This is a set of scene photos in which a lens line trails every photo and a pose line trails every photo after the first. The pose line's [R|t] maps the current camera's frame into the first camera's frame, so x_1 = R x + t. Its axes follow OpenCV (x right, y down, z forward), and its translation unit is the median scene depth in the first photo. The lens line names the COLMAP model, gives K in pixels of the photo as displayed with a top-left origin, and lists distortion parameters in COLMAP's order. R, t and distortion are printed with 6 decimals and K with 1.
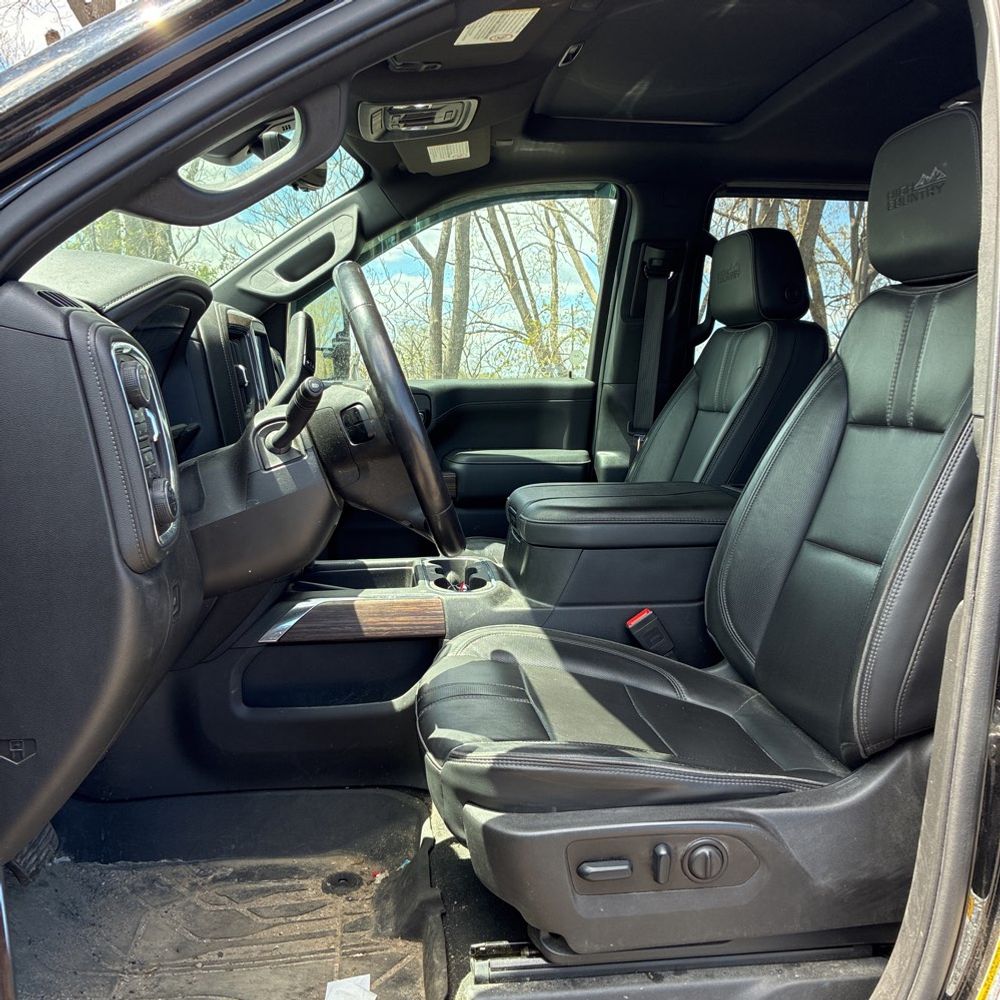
lens RADIAL K [[1037.5, 0, 500.0], [0, 1037.5, 500.0], [0, 0, 1]] dist [0.054060, -0.016373]
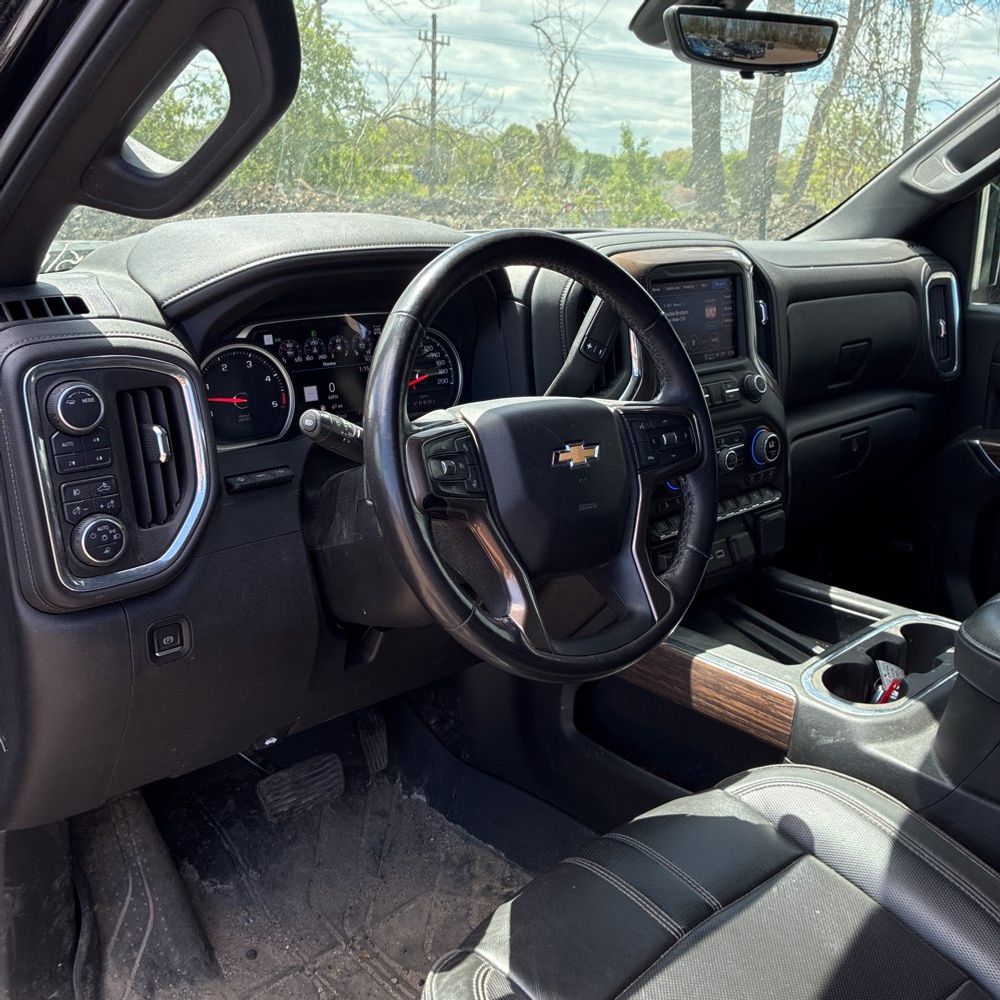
lens RADIAL K [[1037.5, 0, 500.0], [0, 1037.5, 500.0], [0, 0, 1]] dist [0.054060, -0.016373]
pose [[0.578145, 0.235222, -0.781293, 0.350987], [-0.111315, 0.971330, 0.210064, -0.160518], [0.808305, -0.034478, 0.587753, 0.470316]]
